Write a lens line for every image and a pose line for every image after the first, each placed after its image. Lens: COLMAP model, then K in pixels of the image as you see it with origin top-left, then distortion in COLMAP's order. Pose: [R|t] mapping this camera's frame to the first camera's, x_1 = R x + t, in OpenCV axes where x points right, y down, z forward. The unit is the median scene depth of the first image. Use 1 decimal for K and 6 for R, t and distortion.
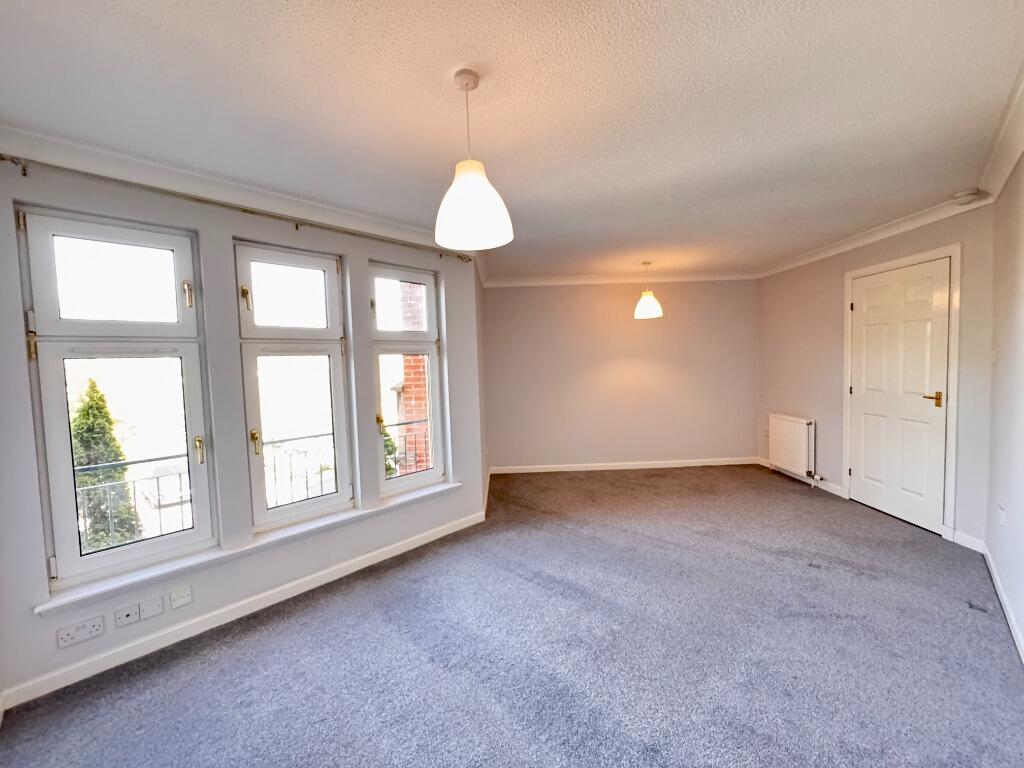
lens RADIAL K [[404.6, 0, 508.9], [0, 404.6, 390.1], [0, 0, 1]] dist [0.000037, 0.000089]
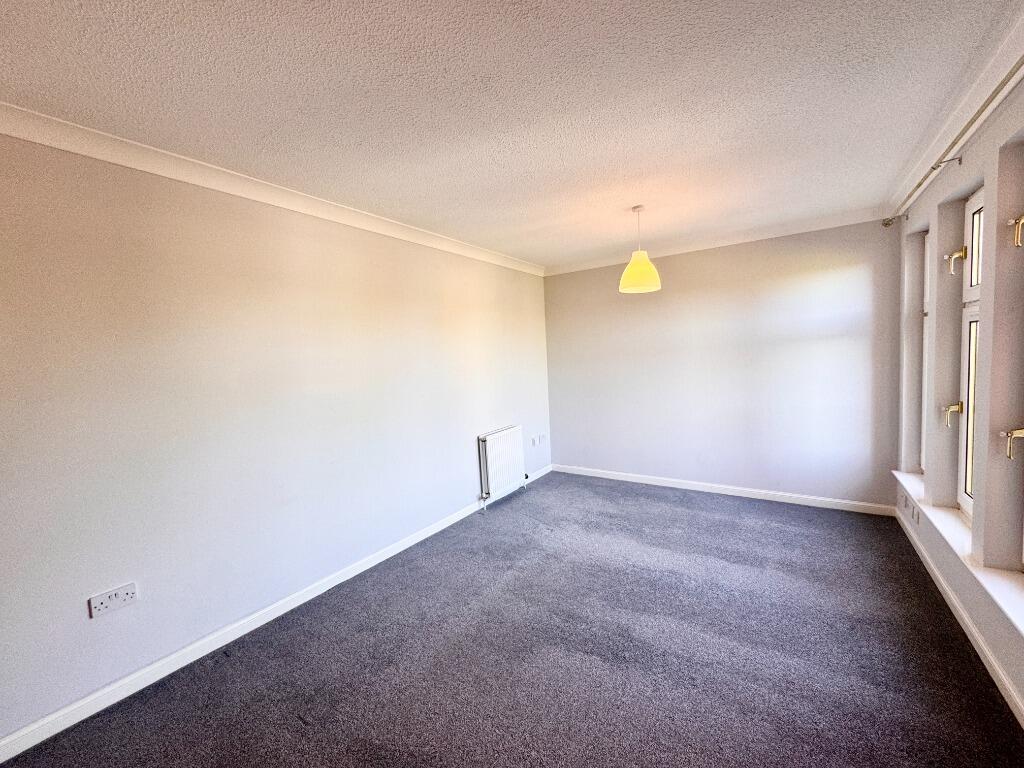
lens RADIAL K [[404.6, 0, 508.9], [0, 404.6, 390.1], [0, 0, 1]] dist [0.000037, 0.000089]
pose [[-0.979429, 0.113372, -0.166932, 0.490154], [0.090171, 0.985957, 0.140560, -0.133907], [0.180524, 0.122616, -0.975898, 1.479437]]
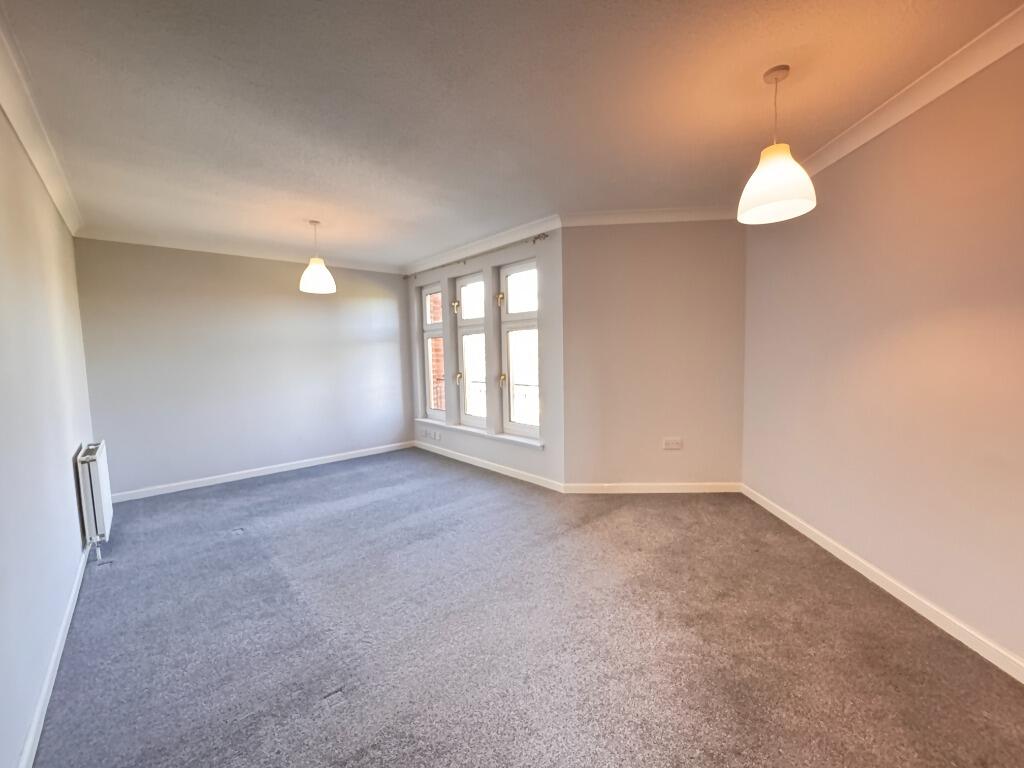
lens RADIAL K [[420.5, 0, 509.0], [0, 420.5, 371.5], [0, 0, 1]] dist [-0.000586, 0.000080]
pose [[-0.061511, 0.100854, -0.992998, 1.225349], [-0.022231, 0.994497, 0.102383, -0.104892], [0.997859, 0.028373, -0.058931, 1.180047]]
